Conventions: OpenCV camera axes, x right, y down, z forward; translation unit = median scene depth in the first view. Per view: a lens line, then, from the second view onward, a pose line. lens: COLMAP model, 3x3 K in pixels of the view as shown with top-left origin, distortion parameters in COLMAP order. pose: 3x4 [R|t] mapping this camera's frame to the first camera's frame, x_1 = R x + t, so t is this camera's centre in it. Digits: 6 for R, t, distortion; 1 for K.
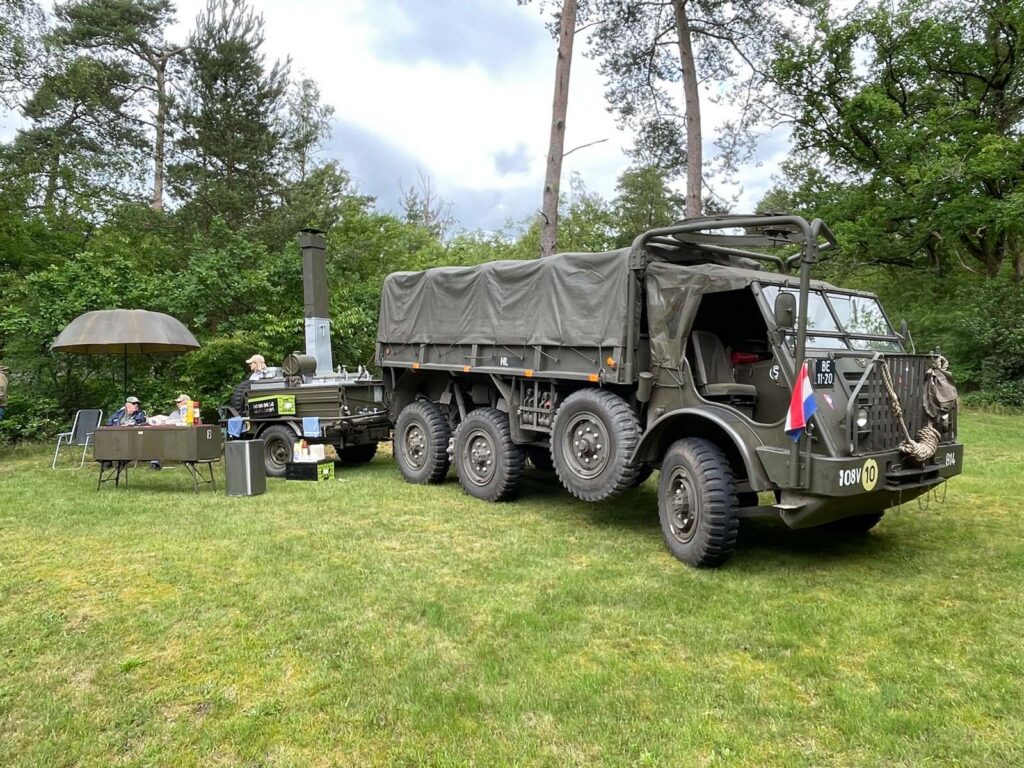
lens RADIAL K [[725.2, 0, 513.9], [0, 725.2, 350.0], [0, 0, 1]] dist [-0.003220, -0.000811]
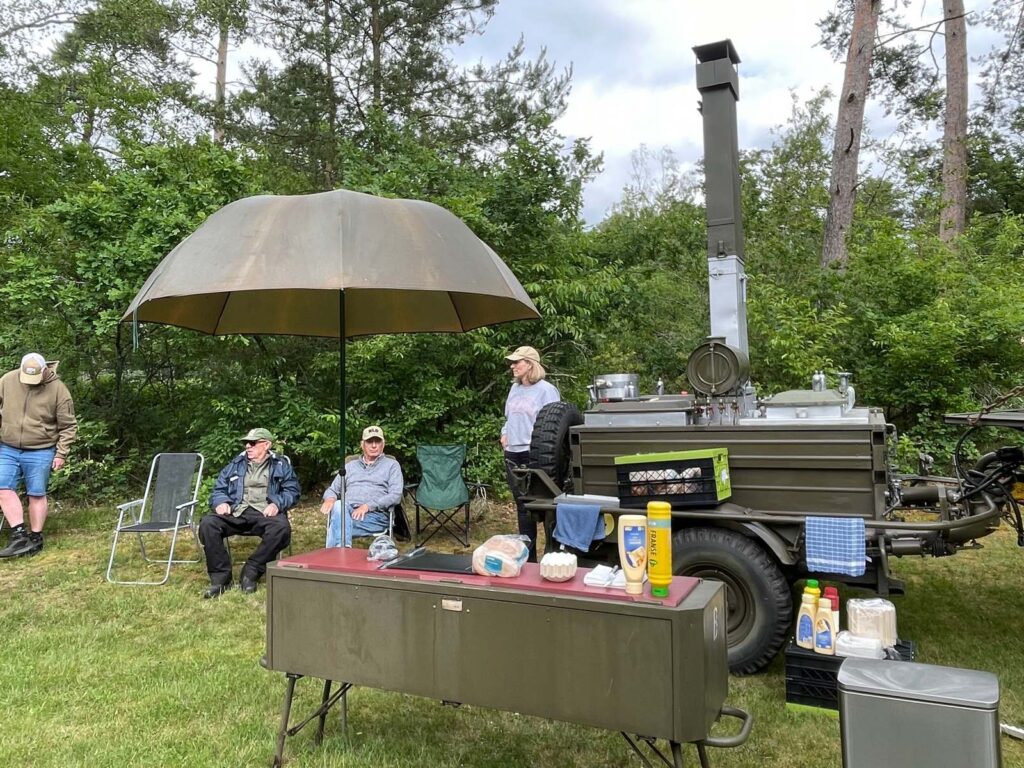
lens RADIAL K [[747.5, 0, 510.6], [0, 747.5, 385.4], [0, 0, 1]] dist [-0.006112, -0.003337]
pose [[0.998983, 0.018564, -0.041087, -0.346822], [-0.016941, 0.999075, 0.039519, 0.013642], [0.041783, -0.038783, 0.998374, 0.516840]]
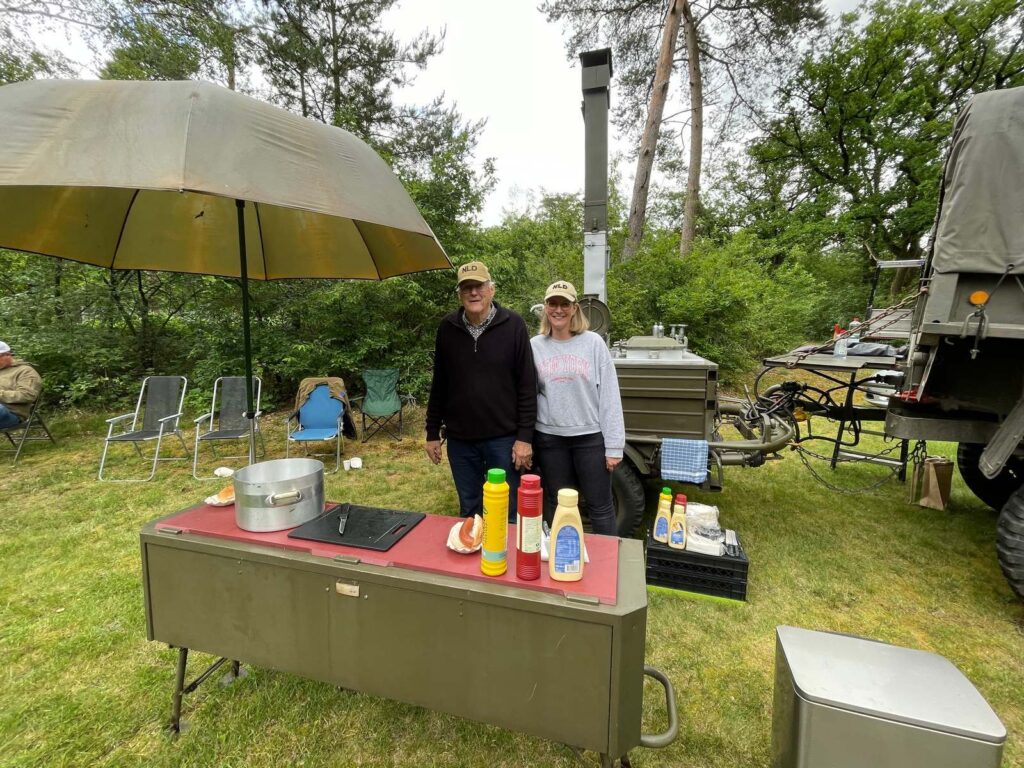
lens RADIAL K [[416.2, 0, 504.1], [0, 416.2, 374.5], [0, 0, 1]] dist [-0.001130, -0.000421]
pose [[0.991856, 0.027197, 0.124425, -0.347257], [-0.045706, 0.987868, 0.148416, 0.016293], [-0.118879, -0.152894, 0.981066, 0.625938]]
